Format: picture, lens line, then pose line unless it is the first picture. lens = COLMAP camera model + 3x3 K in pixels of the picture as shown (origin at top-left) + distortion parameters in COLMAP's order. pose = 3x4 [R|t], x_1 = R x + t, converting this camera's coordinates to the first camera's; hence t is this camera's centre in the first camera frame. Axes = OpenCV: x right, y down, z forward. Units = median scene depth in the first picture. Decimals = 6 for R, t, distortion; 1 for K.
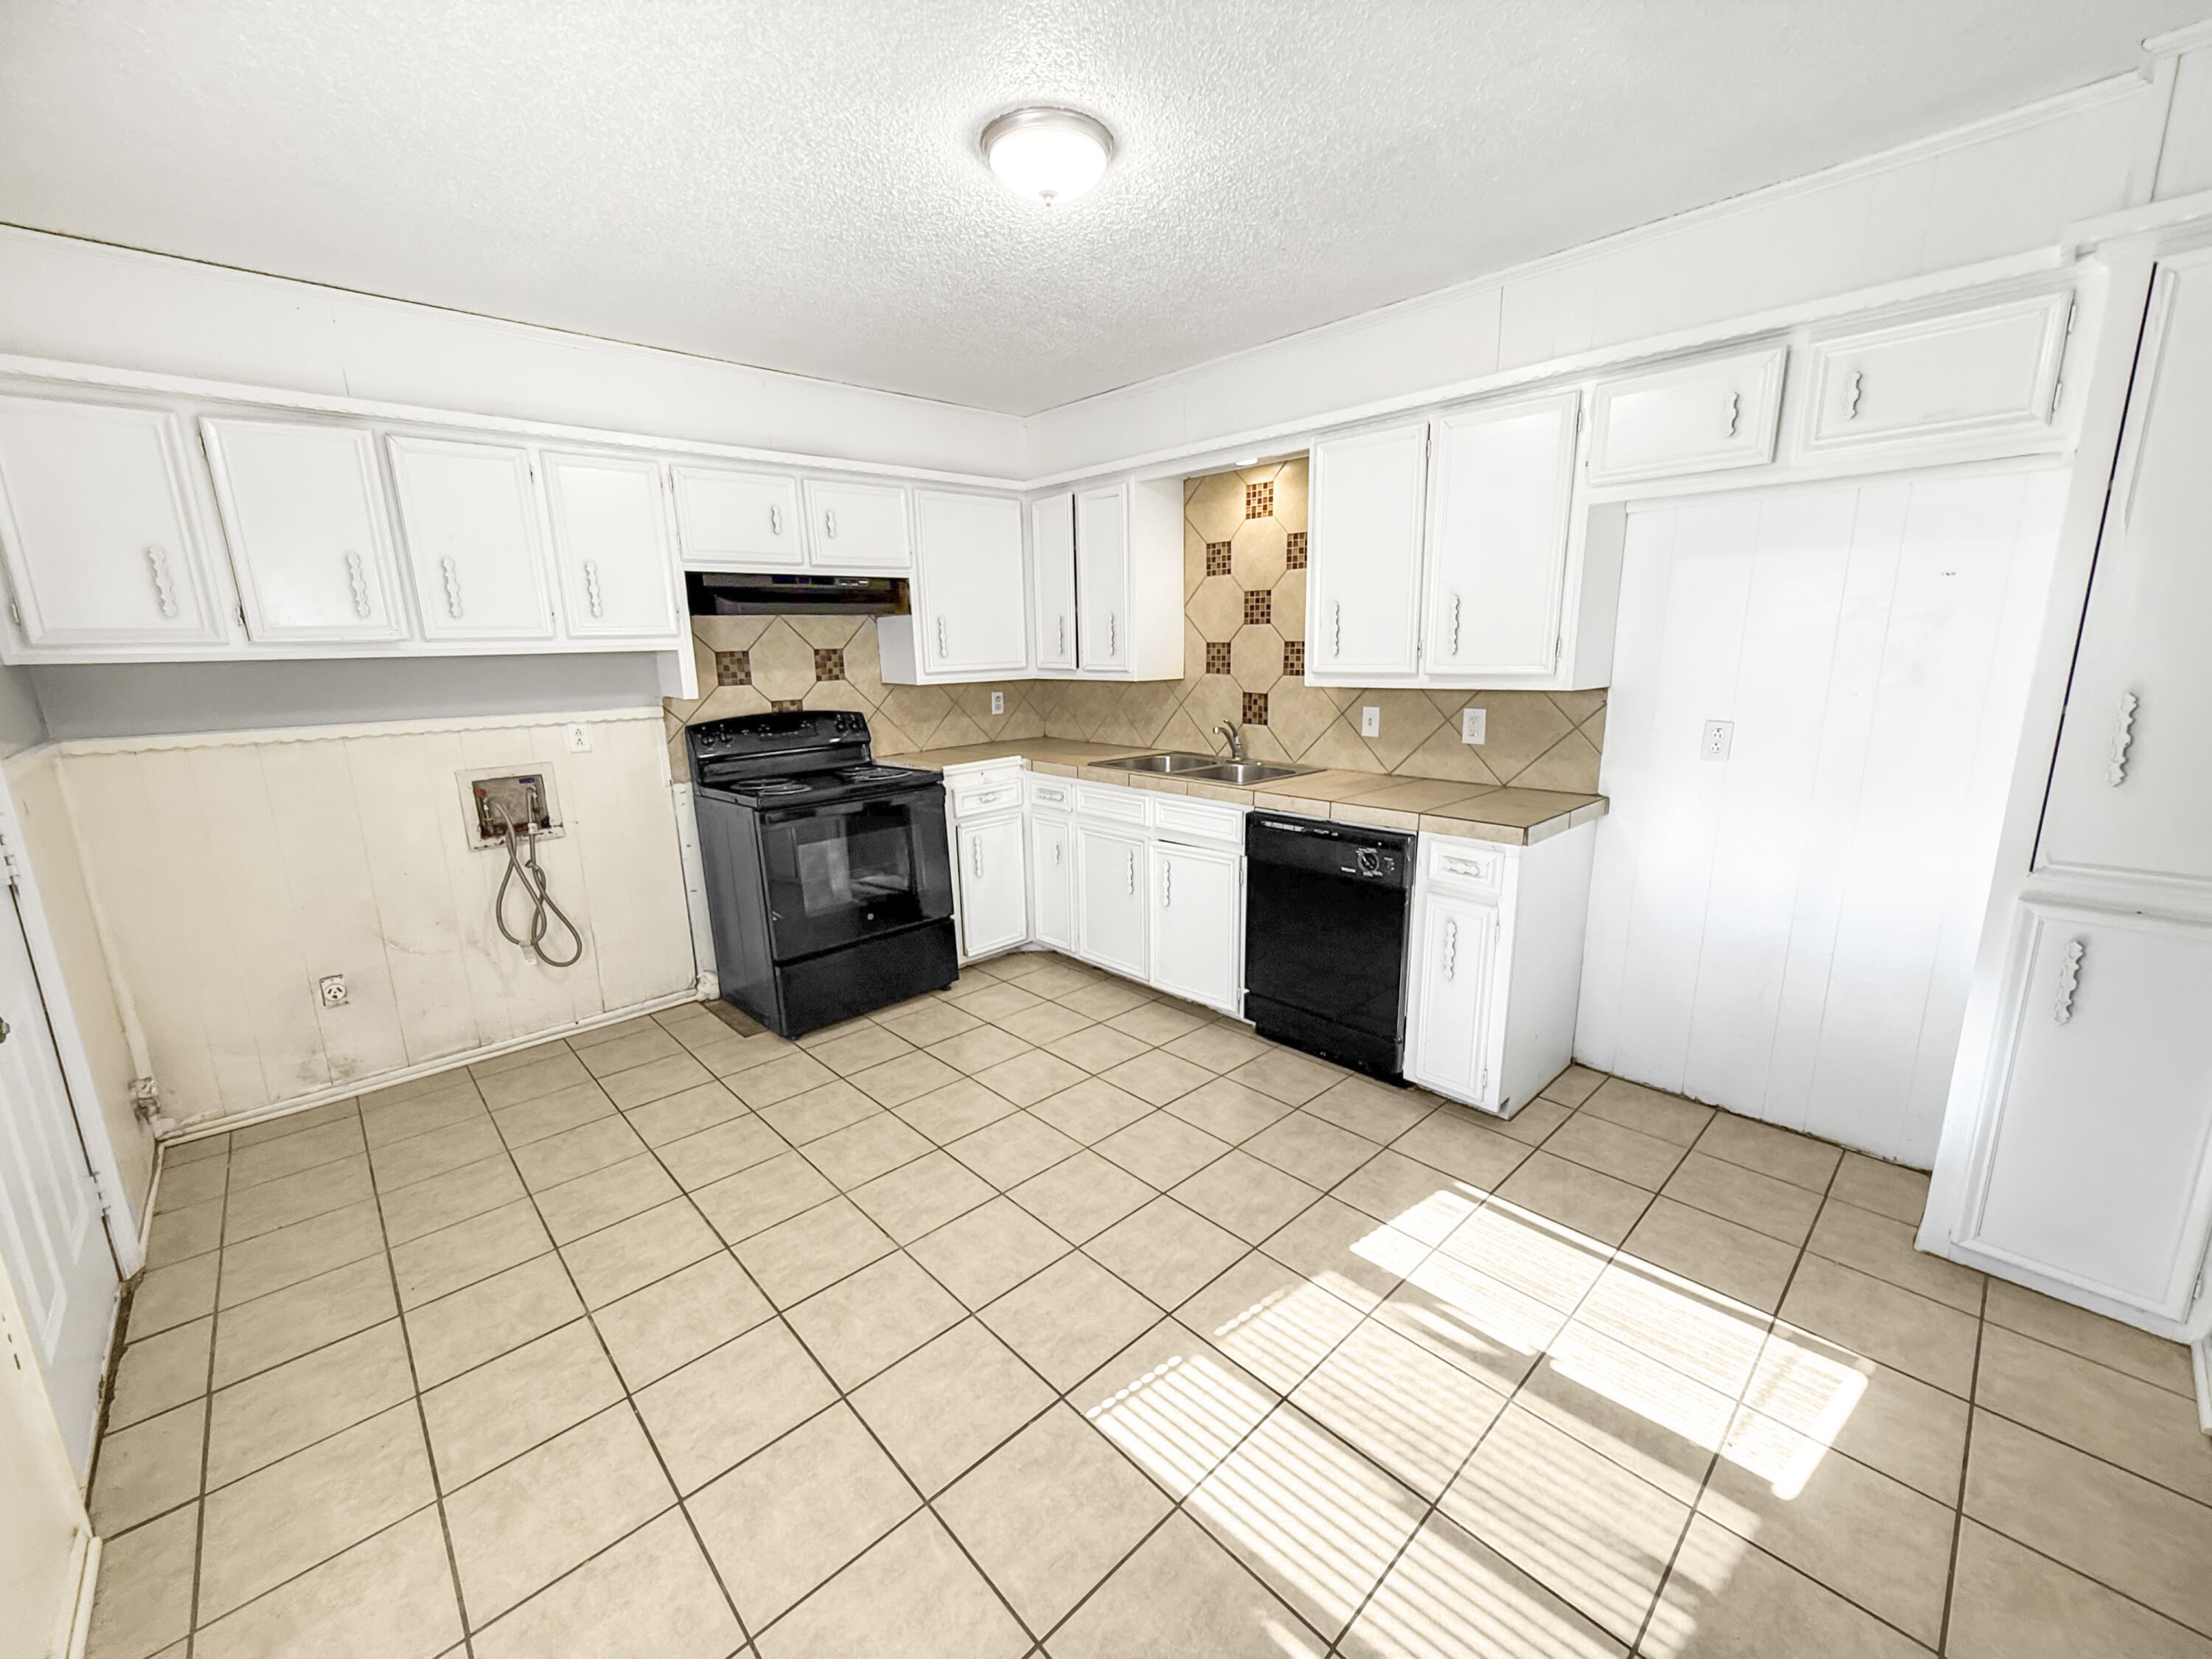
lens RADIAL K [[884.3, 0, 1111.1], [0, 884.3, 833.4], [0, 0, 1]] dist [-0.000546, -0.000090]
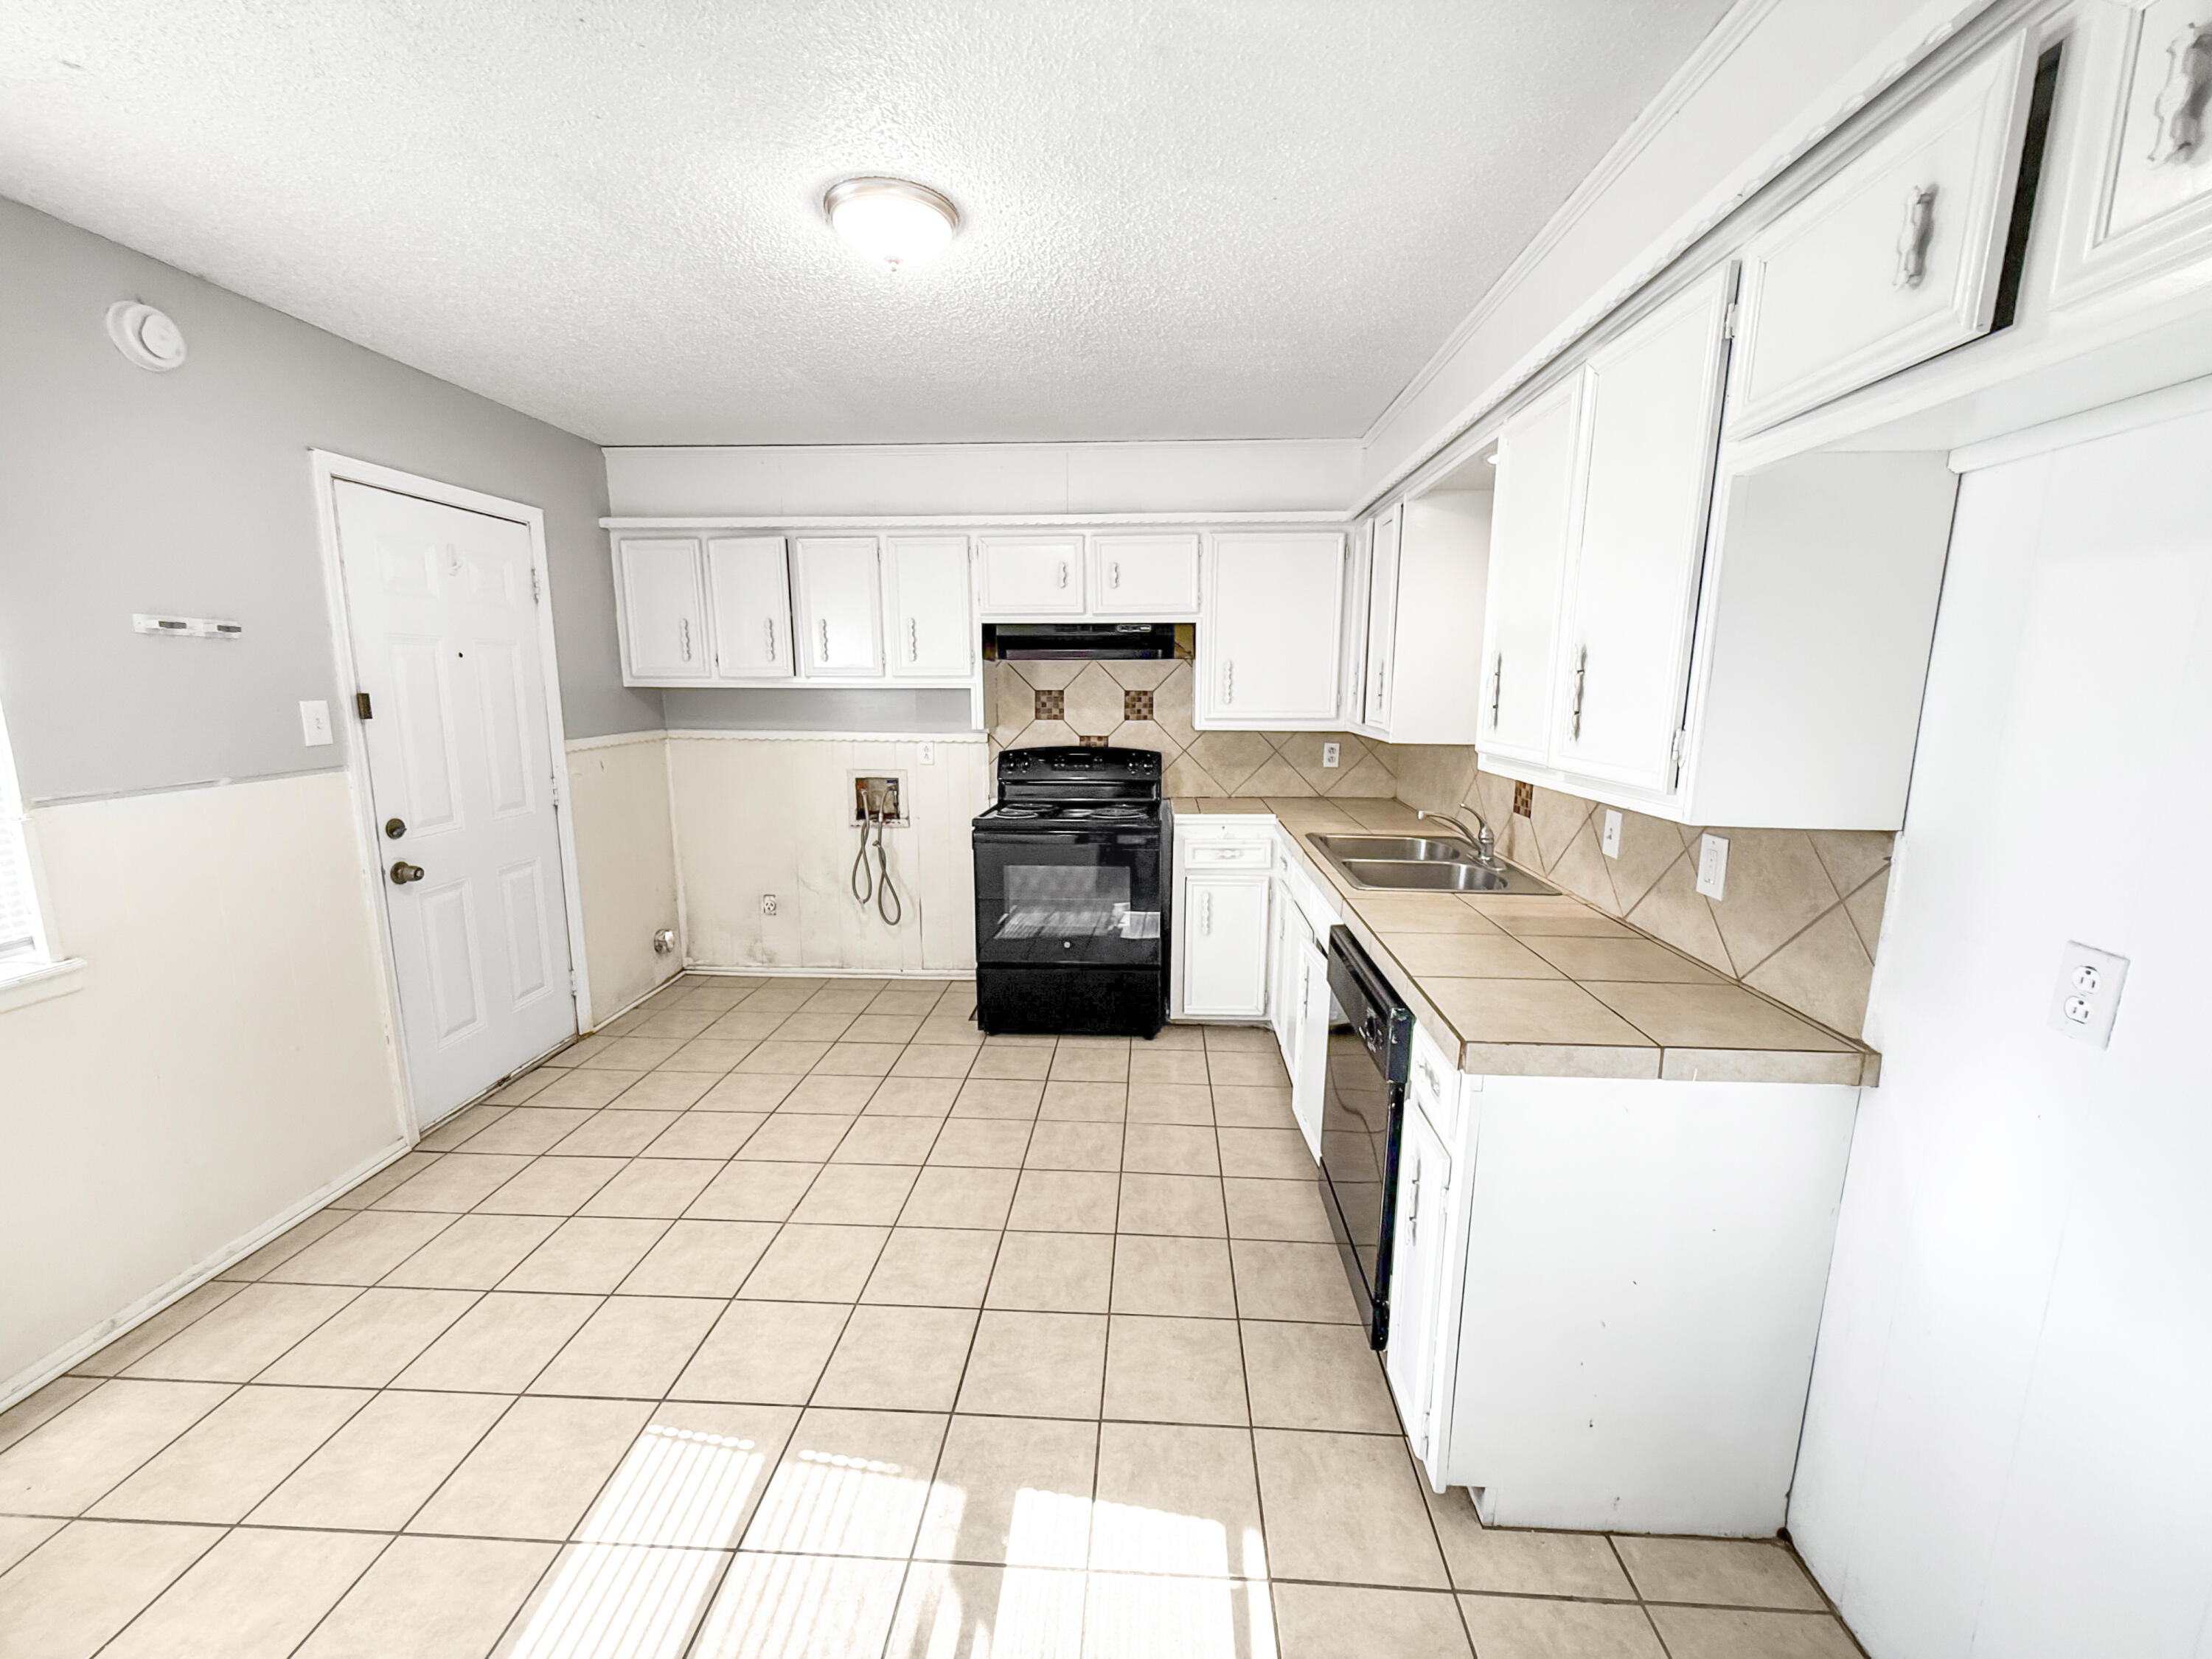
lens RADIAL K [[884.3, 0, 1111.1], [0, 884.3, 833.4], [0, 0, 1]] dist [-0.000546, -0.000090]
pose [[0.688895, 0.149736, -0.709226, 0.529879], [-0.172951, 0.984127, 0.039781, -0.094430], [0.703925, 0.095257, 0.703857, 0.306561]]
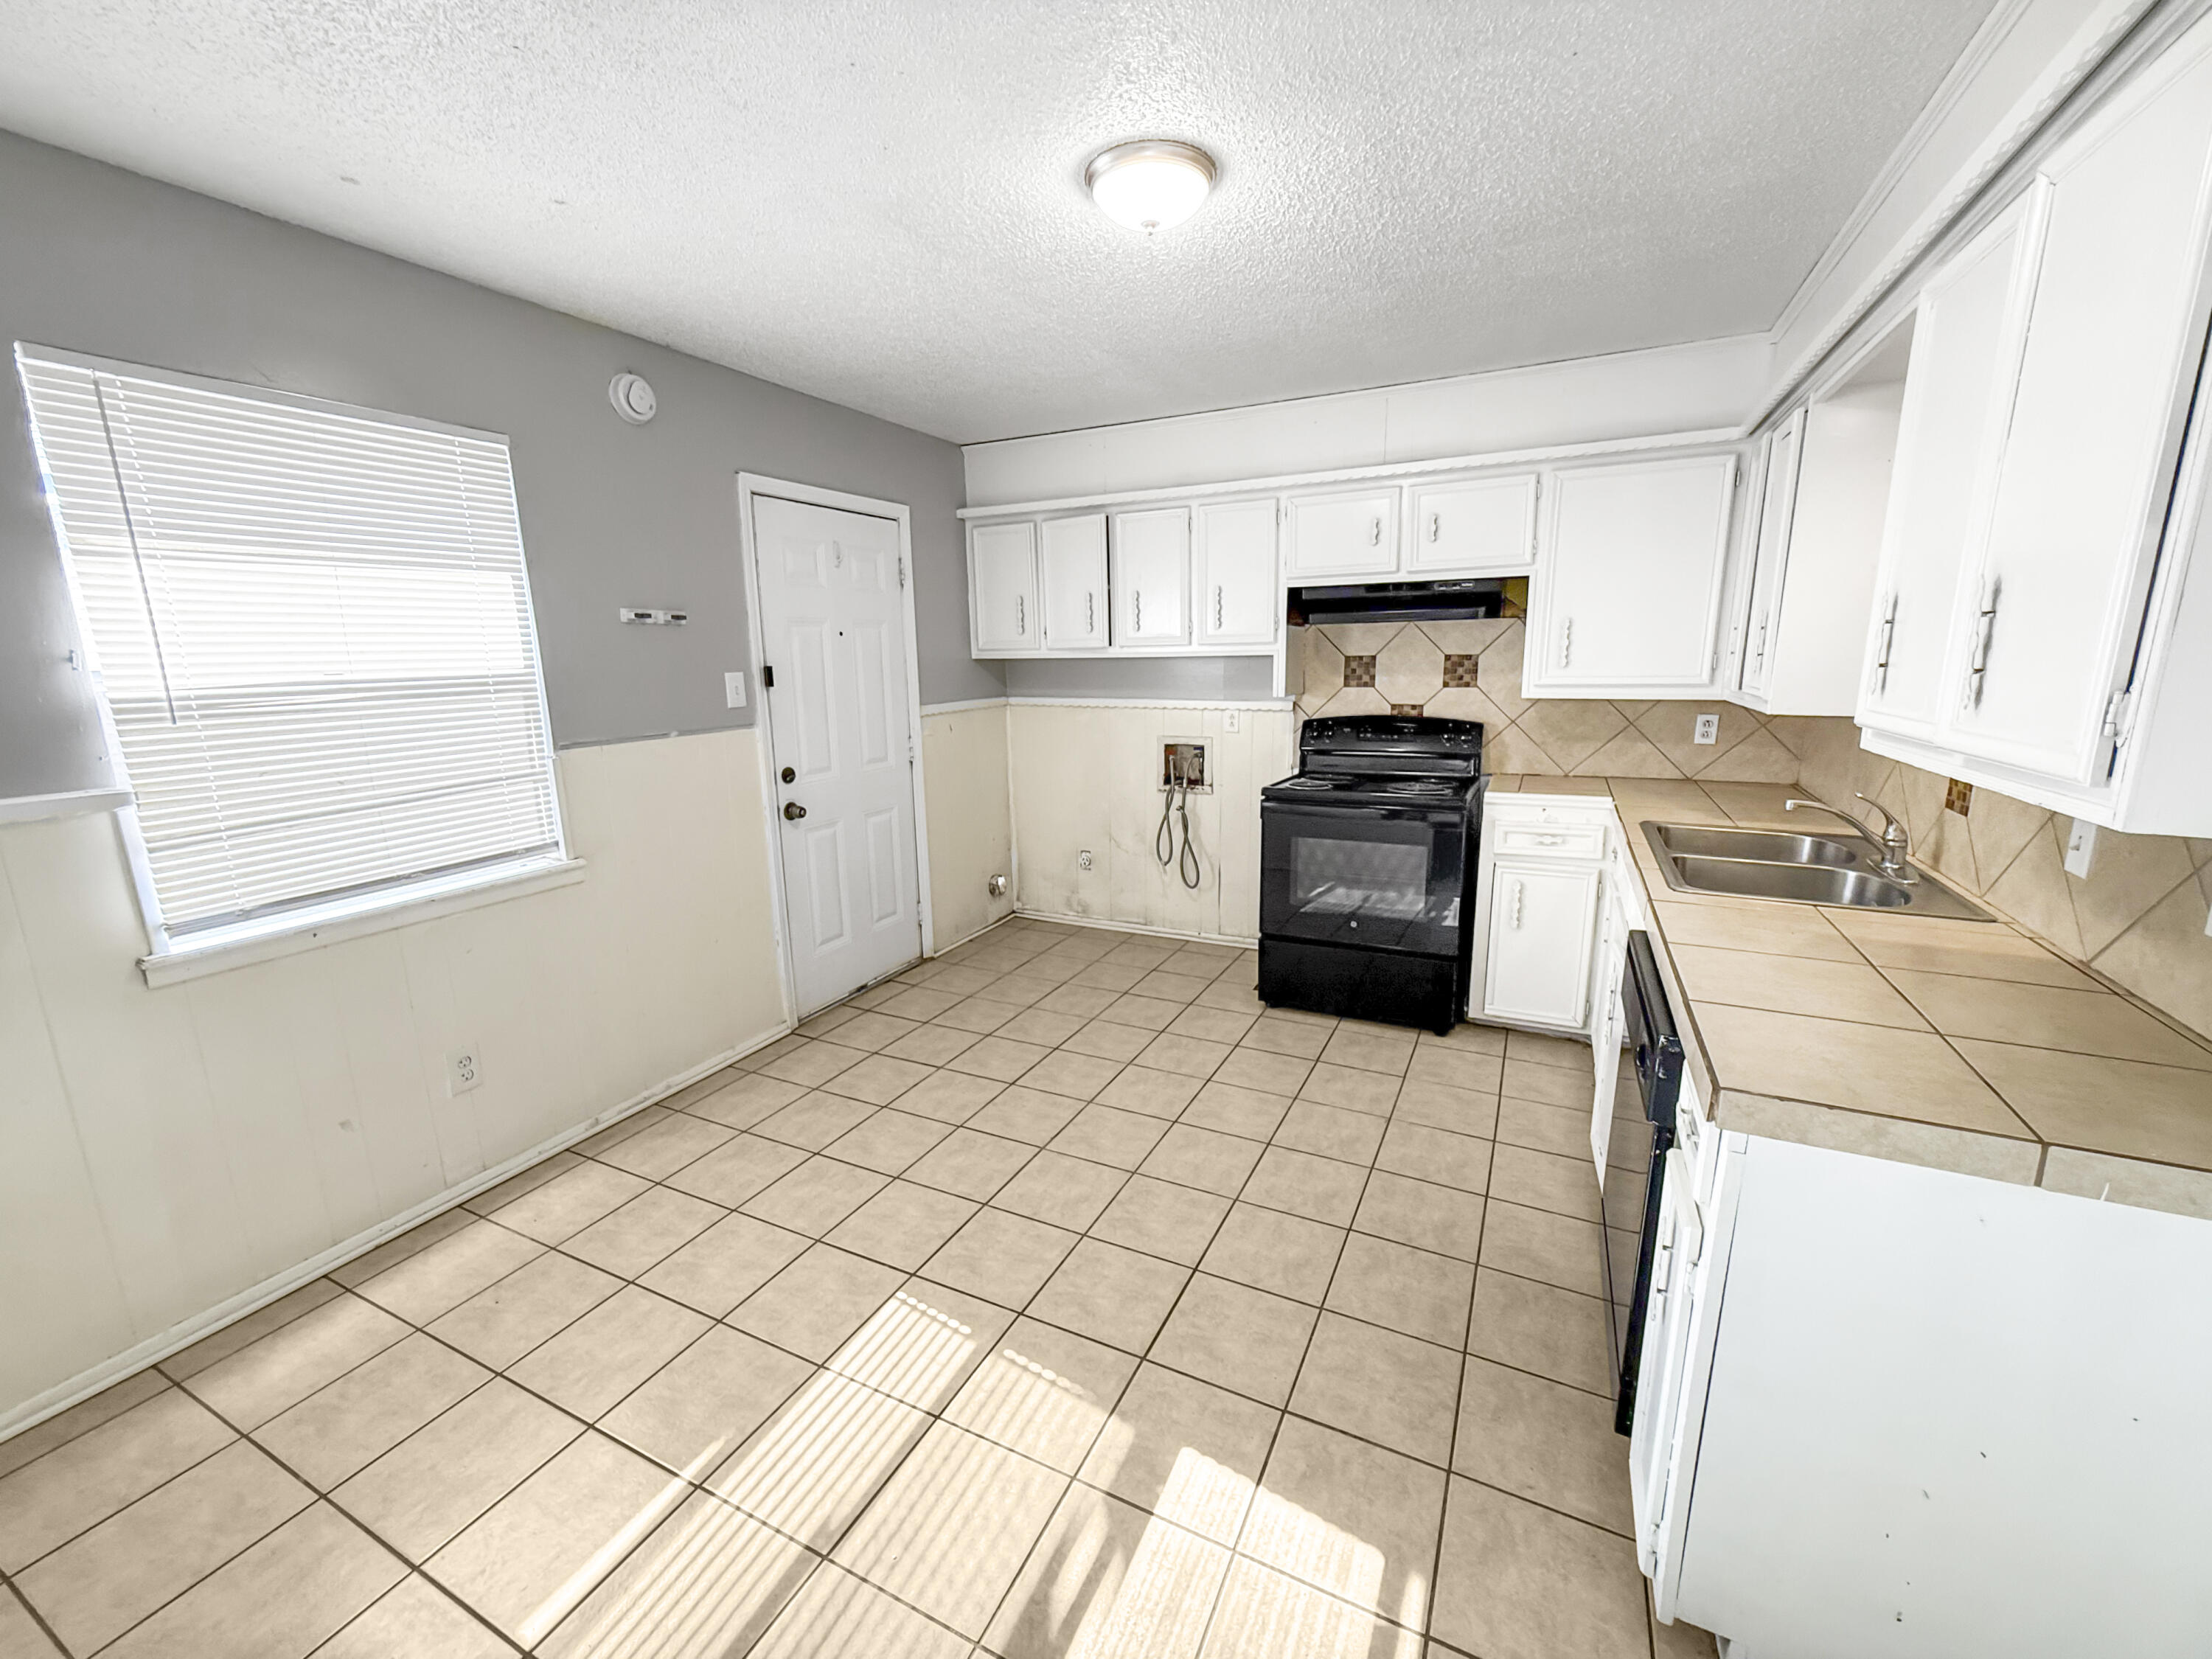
lens RADIAL K [[884.3, 0, 1111.1], [0, 884.3, 833.4], [0, 0, 1]] dist [-0.000546, -0.000090]
pose [[0.347485, 0.206651, -0.914631, 0.570255], [-0.191622, 0.970478, 0.146468, -0.108052], [0.917897, 0.124368, 0.376826, 0.386044]]
